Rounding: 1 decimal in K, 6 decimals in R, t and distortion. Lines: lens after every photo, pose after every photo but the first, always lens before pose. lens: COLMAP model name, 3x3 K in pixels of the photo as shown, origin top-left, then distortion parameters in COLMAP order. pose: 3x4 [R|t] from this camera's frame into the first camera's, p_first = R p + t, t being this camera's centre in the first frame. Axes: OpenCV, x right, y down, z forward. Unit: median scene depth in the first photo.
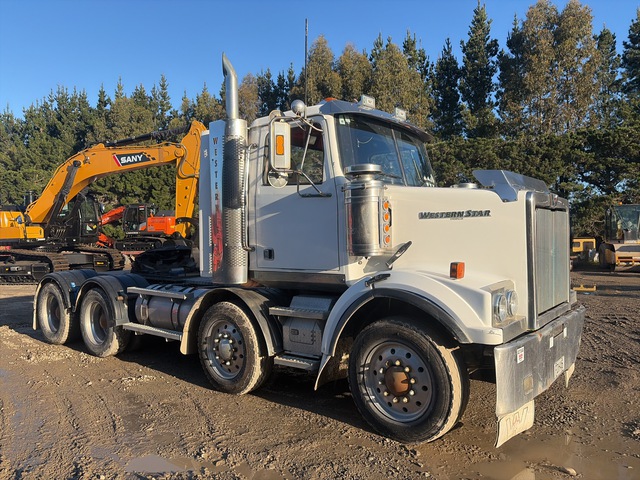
lens RADIAL K [[483.1, 0, 320.0], [0, 483.1, 240.0], [0, 0, 1]] dist [0.008614, -0.001831]
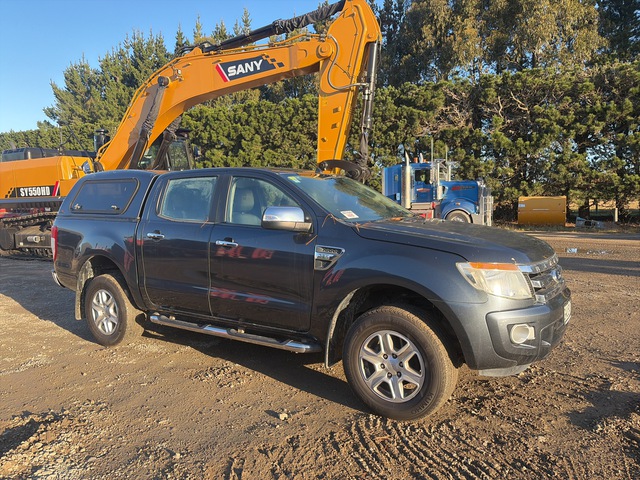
lens RADIAL K [[483.1, 0, 320.0], [0, 483.1, 240.0], [0, 0, 1]] dist [0.008614, -0.001831]
pose [[0.990475, 0.008393, -0.137435, -0.177675], [0.002889, 0.996654, 0.081682, 0.004004], [0.137661, -0.081301, 0.987137, 0.325066]]
